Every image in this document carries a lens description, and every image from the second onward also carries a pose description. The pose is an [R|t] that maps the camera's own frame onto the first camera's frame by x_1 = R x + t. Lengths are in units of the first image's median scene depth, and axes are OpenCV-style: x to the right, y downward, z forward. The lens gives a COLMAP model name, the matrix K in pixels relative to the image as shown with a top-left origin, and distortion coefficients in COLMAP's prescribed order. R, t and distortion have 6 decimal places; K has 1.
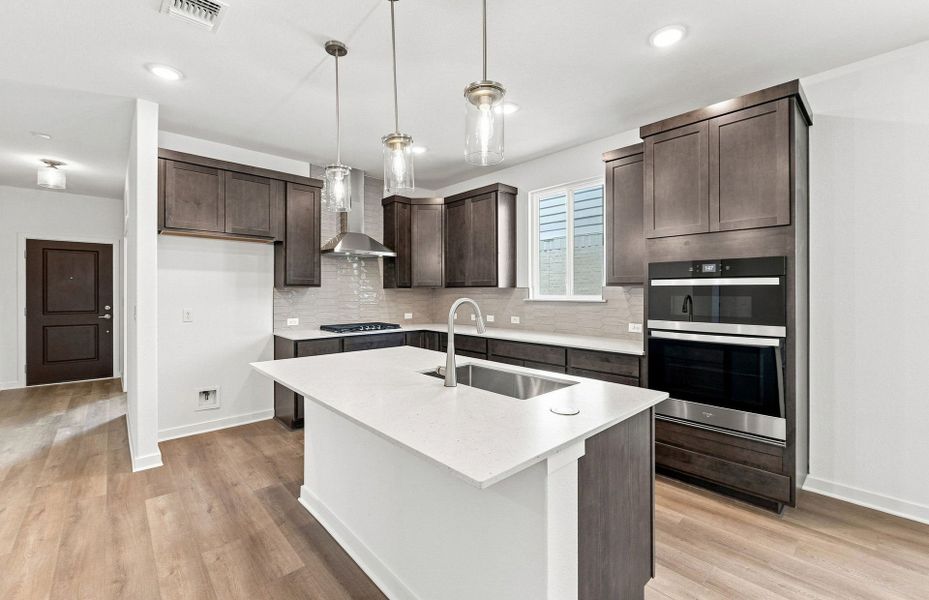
lens RADIAL K [[397.3, 0, 470.9], [0, 397.3, 292.4], [0, 0, 1]] dist [-0.002129, -0.000492]
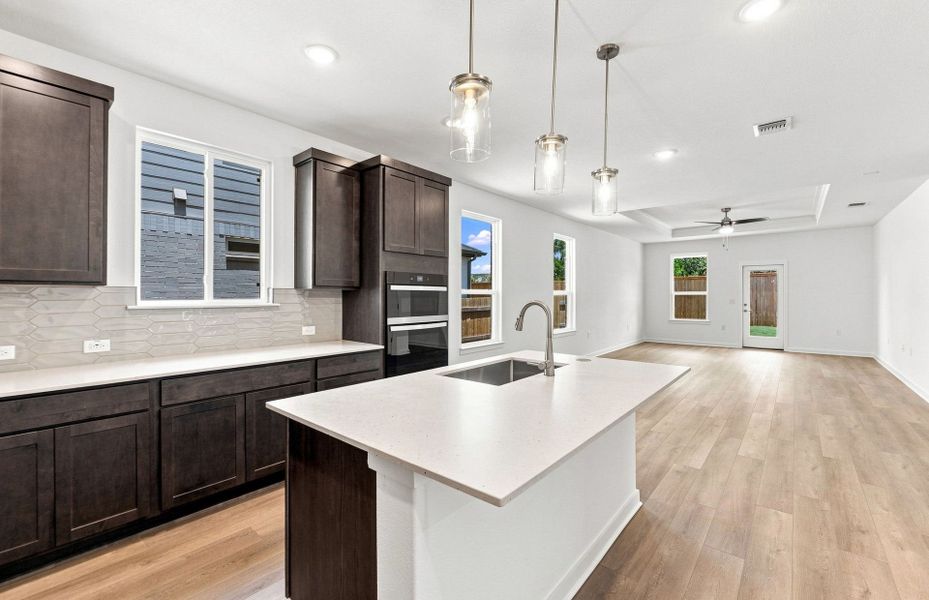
lens RADIAL K [[393.6, 0, 453.6], [0, 393.6, 297.0], [0, 0, 1]] dist [-0.000514, -0.000060]
pose [[-0.092067, -0.002057, 0.995751, -0.726141], [0.002439, 0.999994, 0.002292, 0.002510], [-0.995750, 0.002640, -0.092062, 0.854992]]
